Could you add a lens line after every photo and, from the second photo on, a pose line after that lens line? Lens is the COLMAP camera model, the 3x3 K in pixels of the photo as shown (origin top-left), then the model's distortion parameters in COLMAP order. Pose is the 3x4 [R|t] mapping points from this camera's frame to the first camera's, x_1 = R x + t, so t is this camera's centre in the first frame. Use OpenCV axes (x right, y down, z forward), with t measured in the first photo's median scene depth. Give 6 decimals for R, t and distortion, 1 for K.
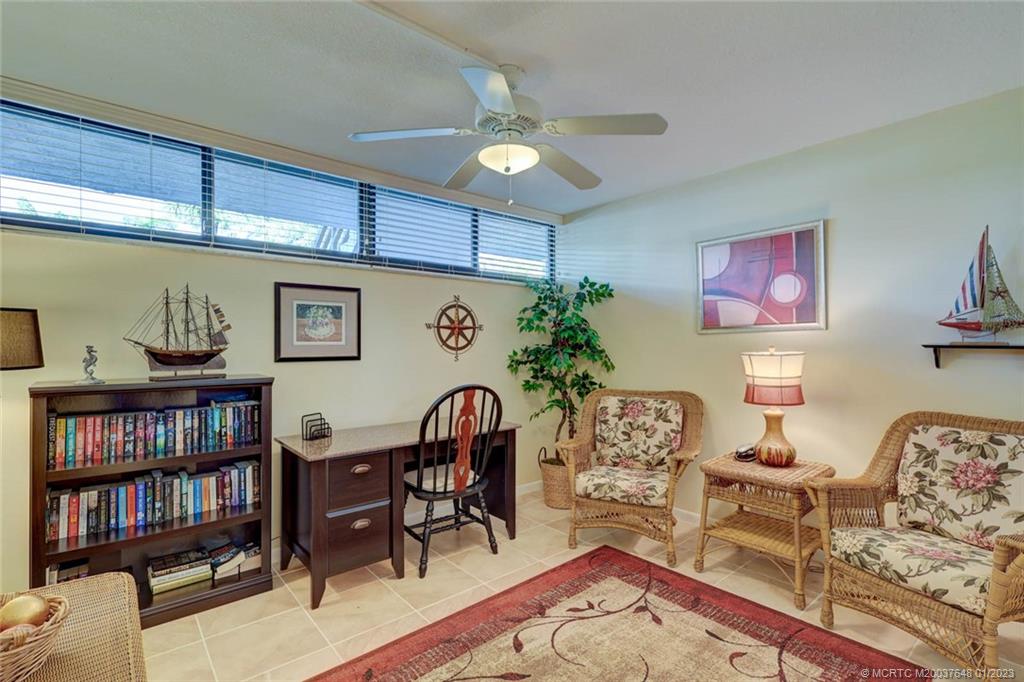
lens RADIAL K [[501.7, 0, 531.6], [0, 501.7, 343.0], [0, 0, 1]] dist [-0.005616, 0.000180]
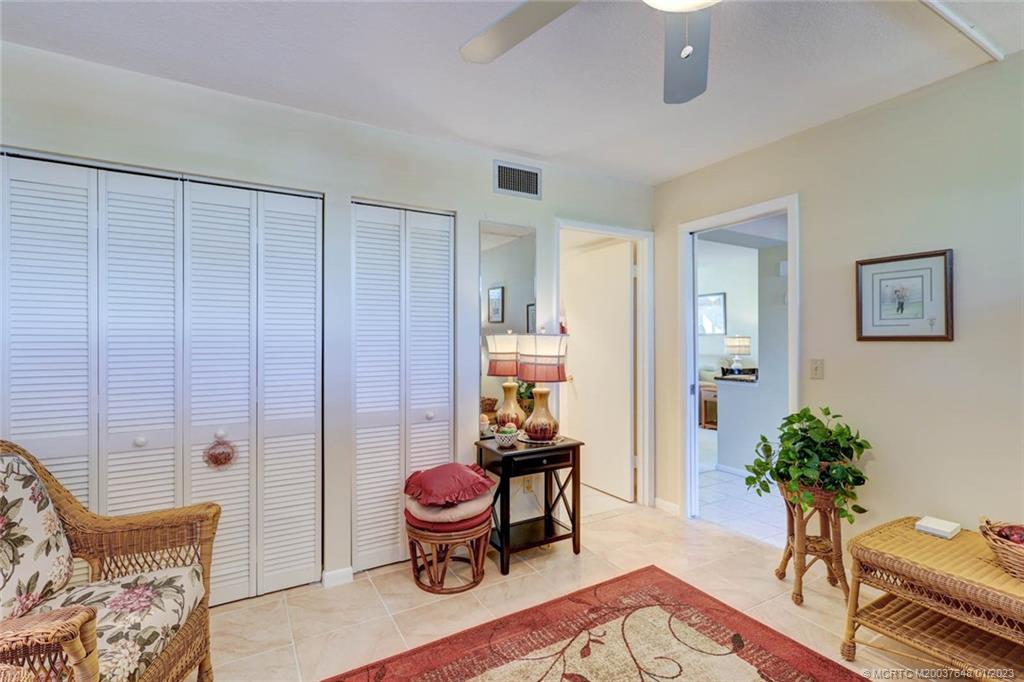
lens RADIAL K [[478.1, 0, 522.6], [0, 478.1, 335.1], [0, 0, 1]] dist [0.000853, 0.000432]
pose [[-0.980459, 0.004548, 0.196671, 0.022923], [0.003168, 0.999968, -0.007327, 0.000937], [-0.196698, -0.006561, -0.980442, 1.119261]]
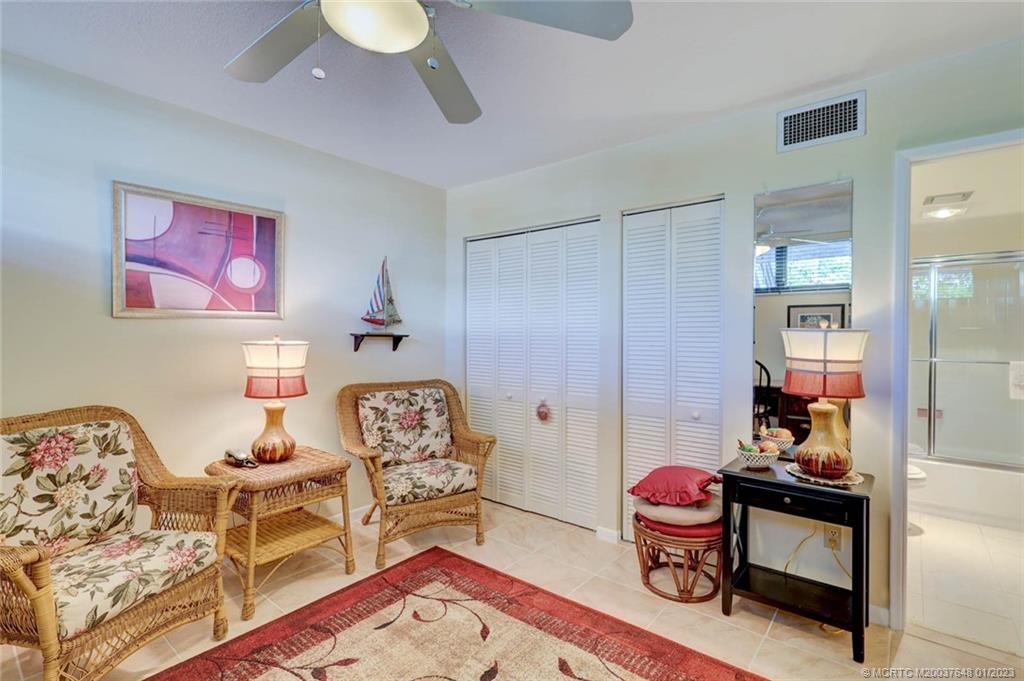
lens RADIAL K [[473.6, 0, 513.2], [0, 473.6, 336.1], [0, 0, 1]] dist [0.001830, -0.000365]
pose [[-0.163406, -0.002944, 0.986554, -0.464570], [-0.007698, 0.999969, 0.001709, 0.002846], [-0.986529, -0.007316, -0.163424, 0.690703]]
